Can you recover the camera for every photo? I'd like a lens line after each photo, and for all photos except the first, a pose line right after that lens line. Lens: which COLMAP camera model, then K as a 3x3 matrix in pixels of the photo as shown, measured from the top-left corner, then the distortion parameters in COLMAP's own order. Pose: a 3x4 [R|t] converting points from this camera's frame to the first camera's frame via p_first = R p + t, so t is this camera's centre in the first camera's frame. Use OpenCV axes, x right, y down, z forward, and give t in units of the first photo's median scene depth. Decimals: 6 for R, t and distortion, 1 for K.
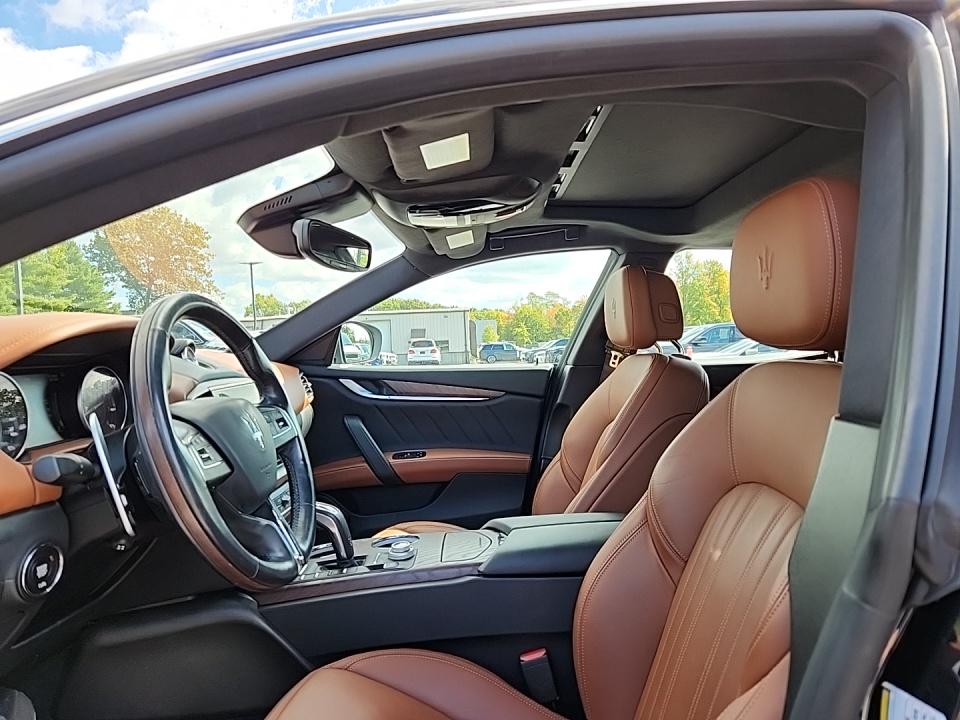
lens RADIAL K [[654.4, 0, 480.4], [0, 654.4, 351.4], [0, 0, 1]] dist [0.056089, -0.047163]
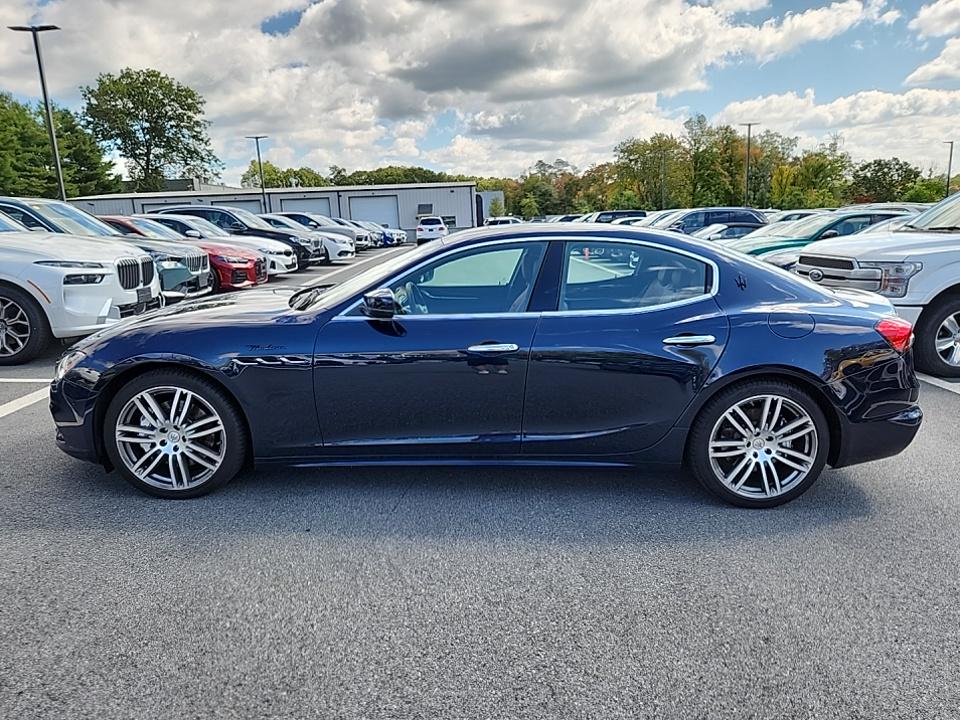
lens RADIAL K [[654.4, 0, 482.8], [0, 654.4, 364.7], [0, 0, 1]] dist [0.056089, -0.047163]
pose [[0.999958, -0.003415, -0.008519, 0.058250], [0.005145, 0.977195, 0.212284, -0.237515], [0.007600, -0.212319, 0.977171, -1.595942]]
